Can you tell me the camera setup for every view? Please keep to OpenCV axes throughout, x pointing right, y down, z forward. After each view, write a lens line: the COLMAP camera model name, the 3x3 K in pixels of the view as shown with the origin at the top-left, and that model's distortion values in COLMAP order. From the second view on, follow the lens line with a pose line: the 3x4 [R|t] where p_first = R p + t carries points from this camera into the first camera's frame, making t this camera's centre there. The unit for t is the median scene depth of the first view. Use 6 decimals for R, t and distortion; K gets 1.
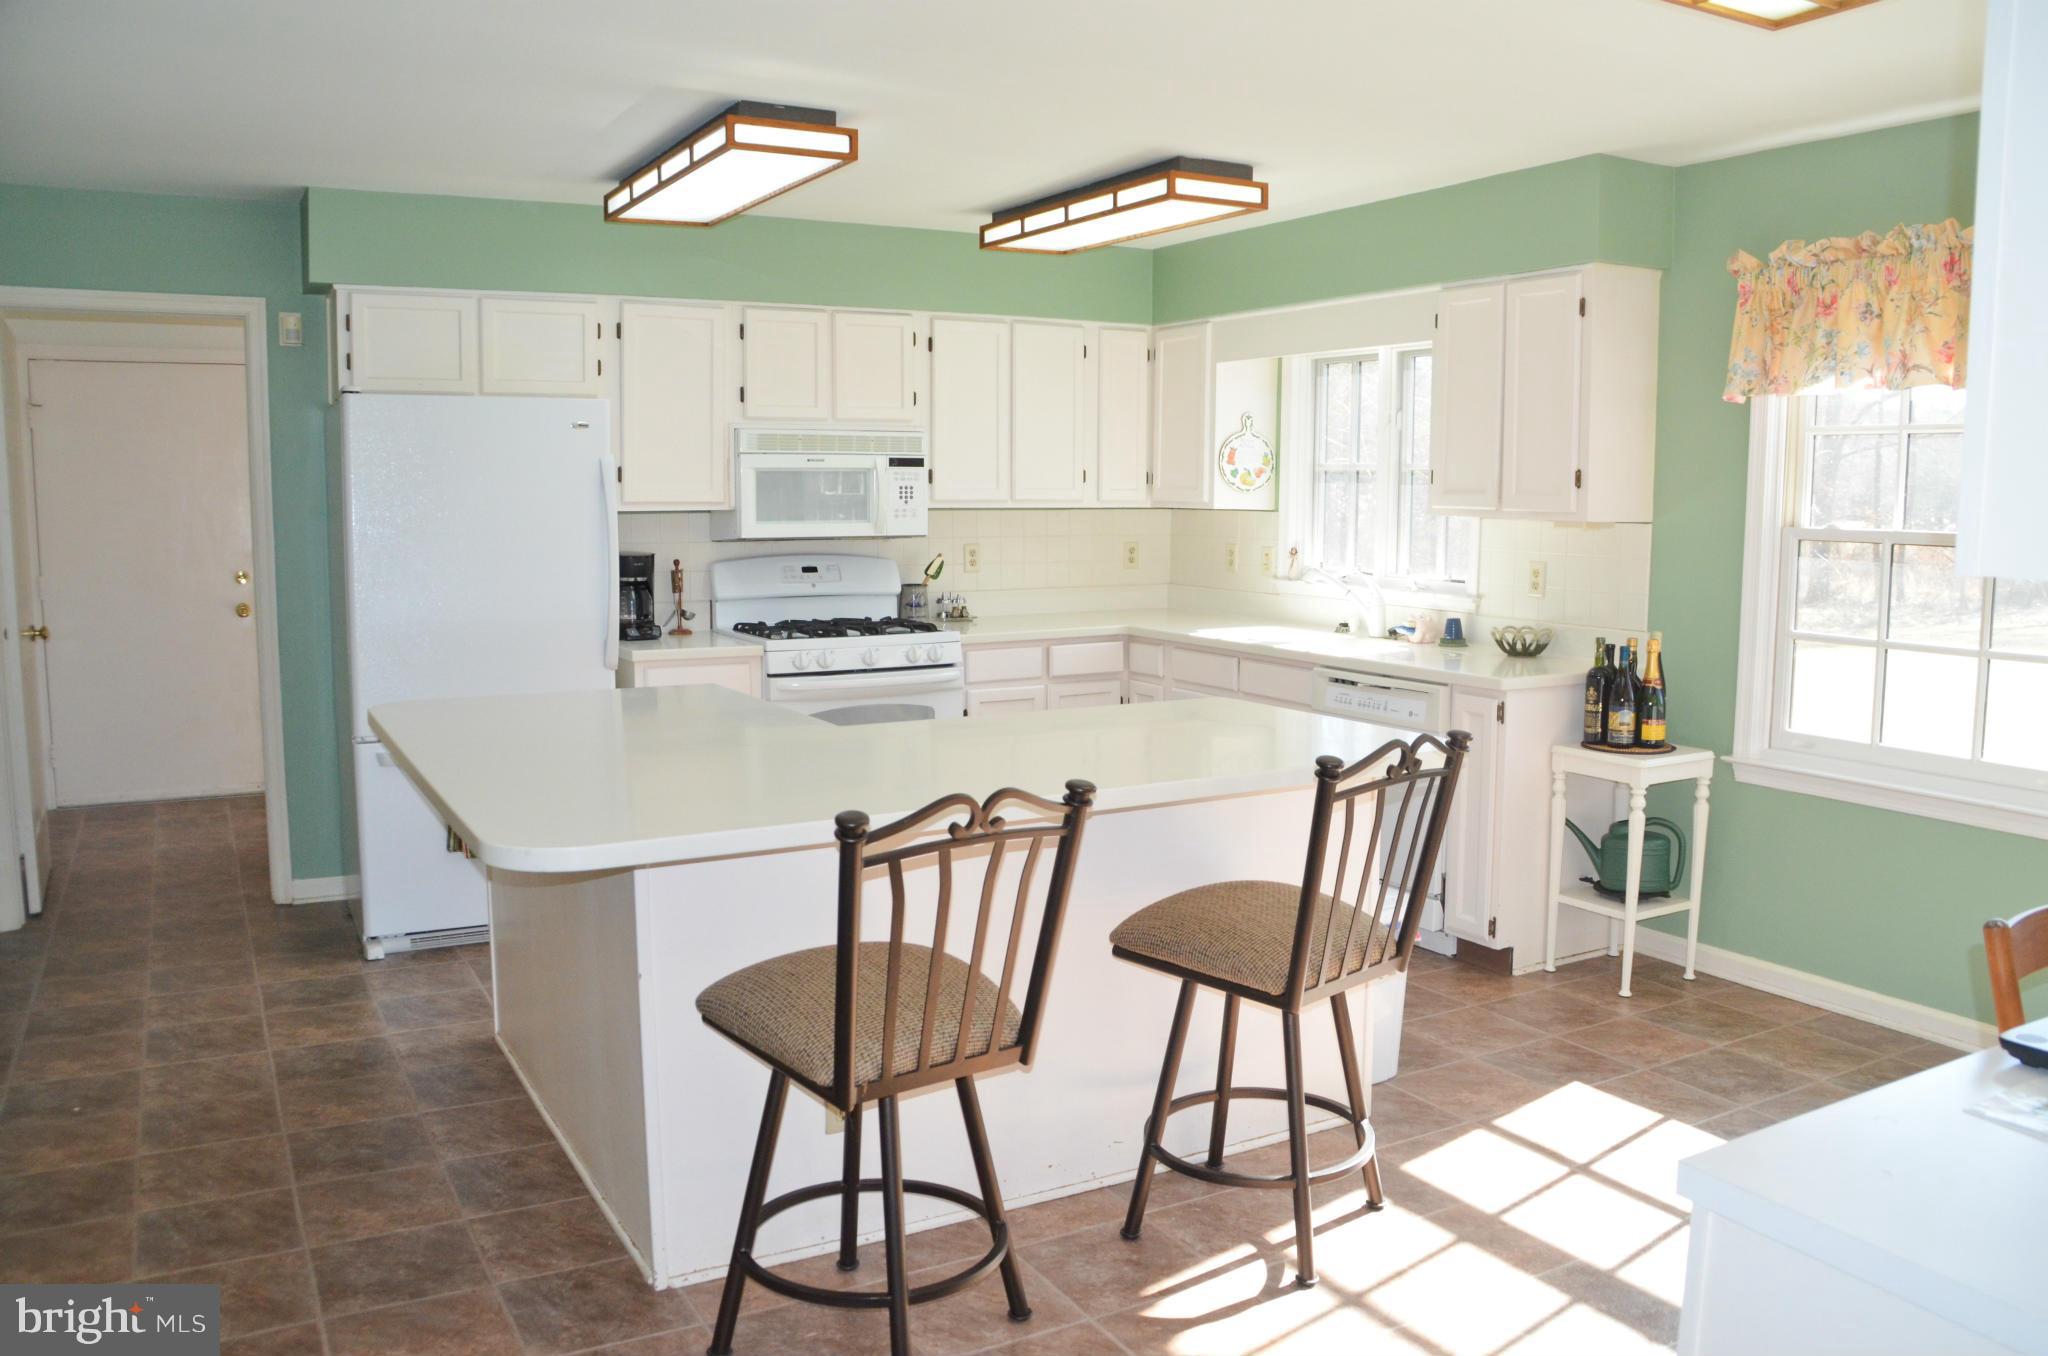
lens RADIAL K [[1612.4, 0, 1028.7], [0, 1612.4, 662.7], [0, 0, 1]] dist [-0.073188, 0.003296]
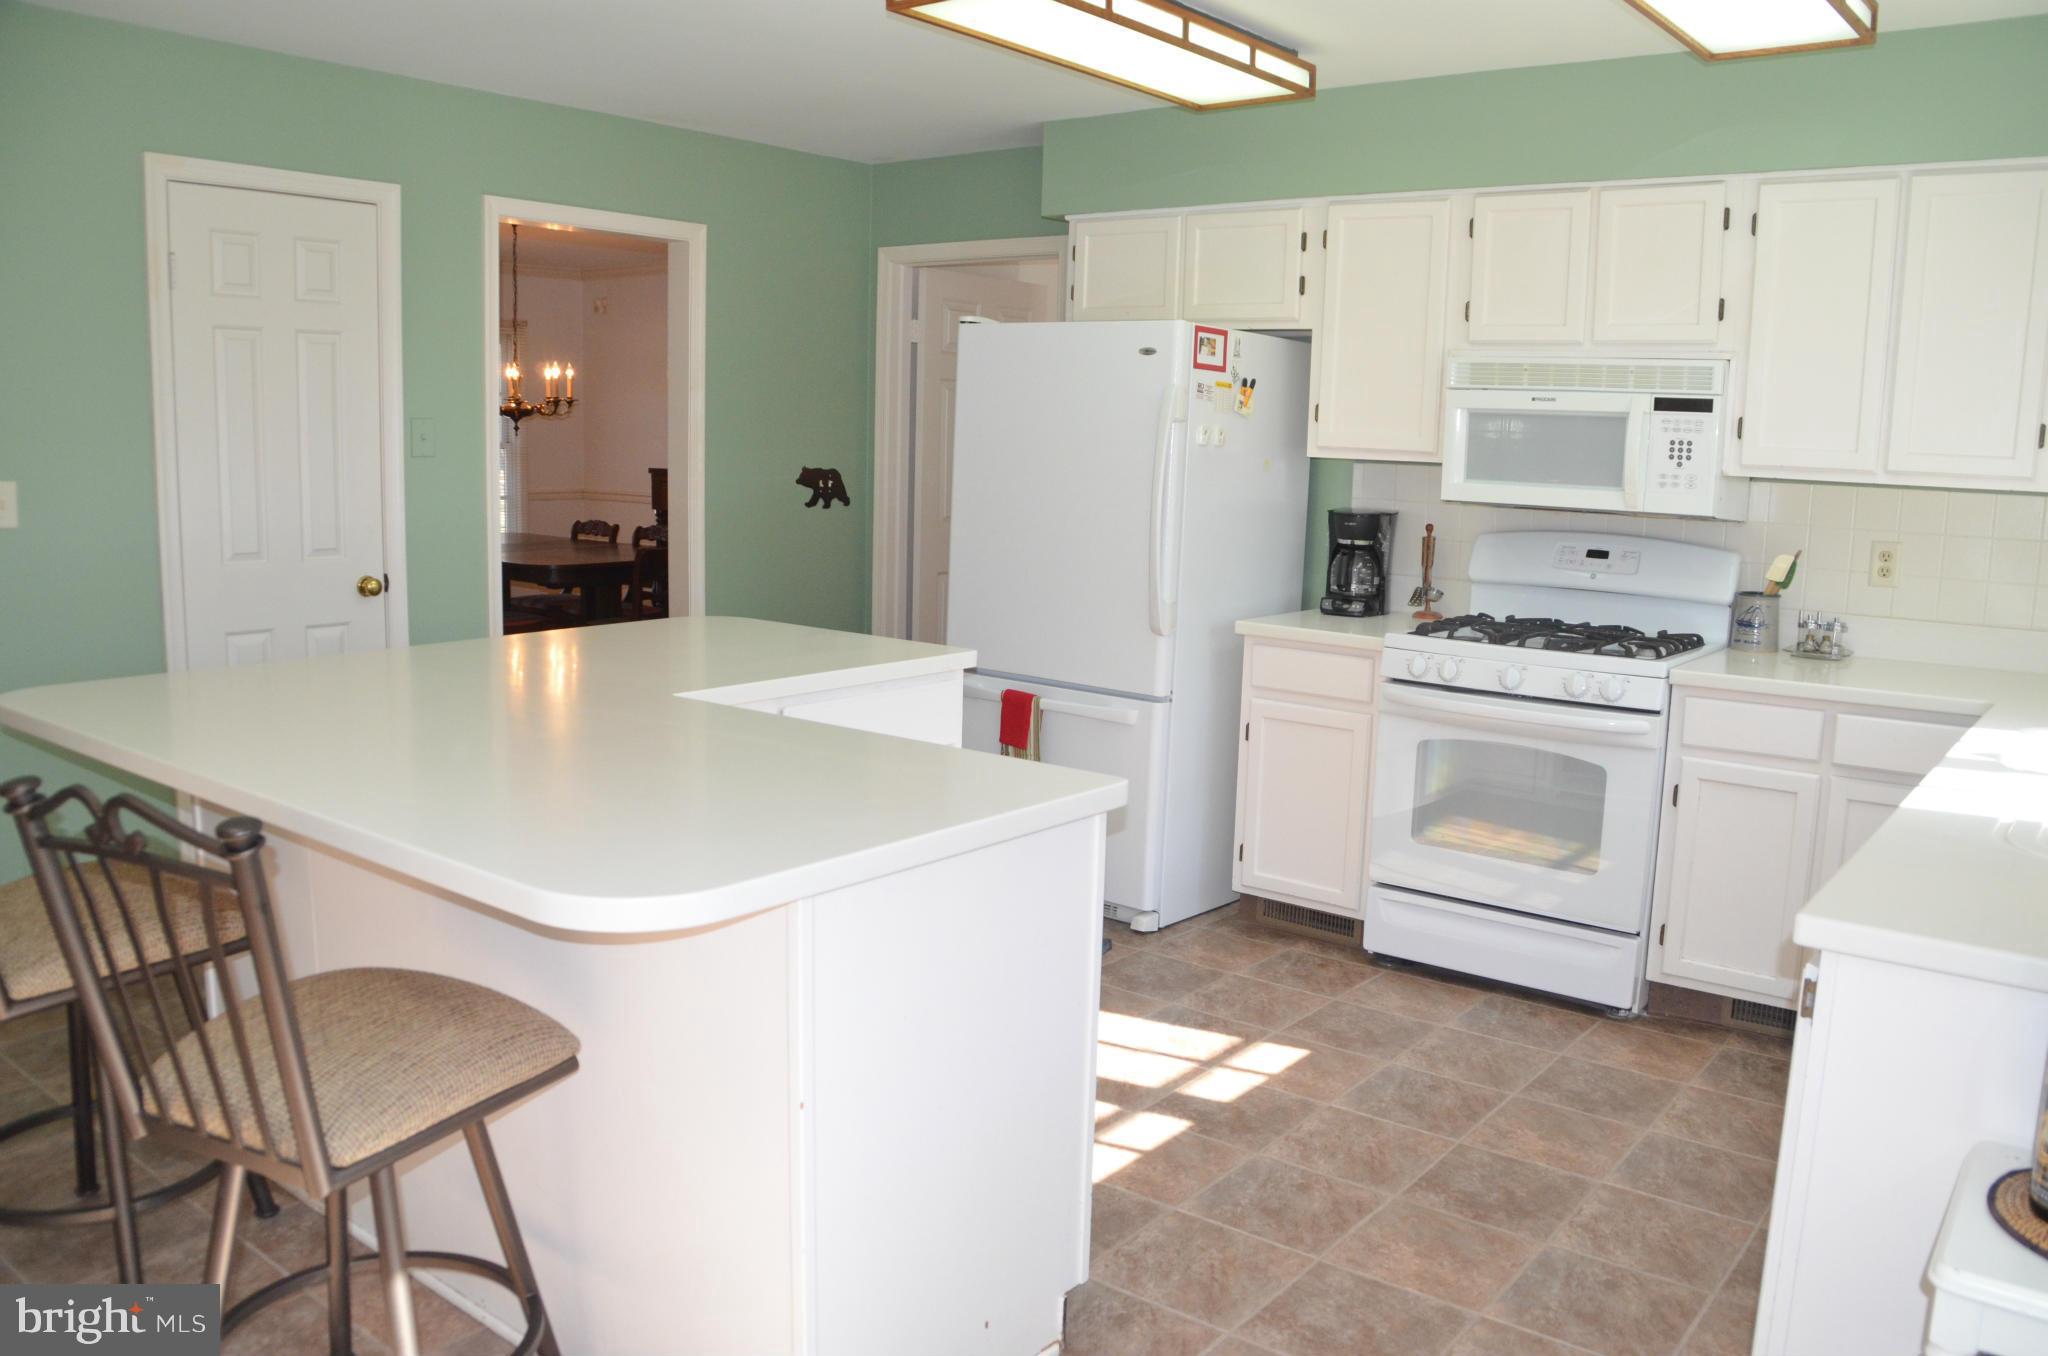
lens RADIAL K [[1612.4, 0, 1026.2], [0, 1612.4, 675.9], [0, 0, 1]] dist [-0.073188, 0.003296]
pose [[0.411351, 0.150340, -0.898993, 0.423720], [-0.127090, 0.986129, 0.106759, -0.049548], [0.902573, 0.070338, 0.424752, 0.484968]]
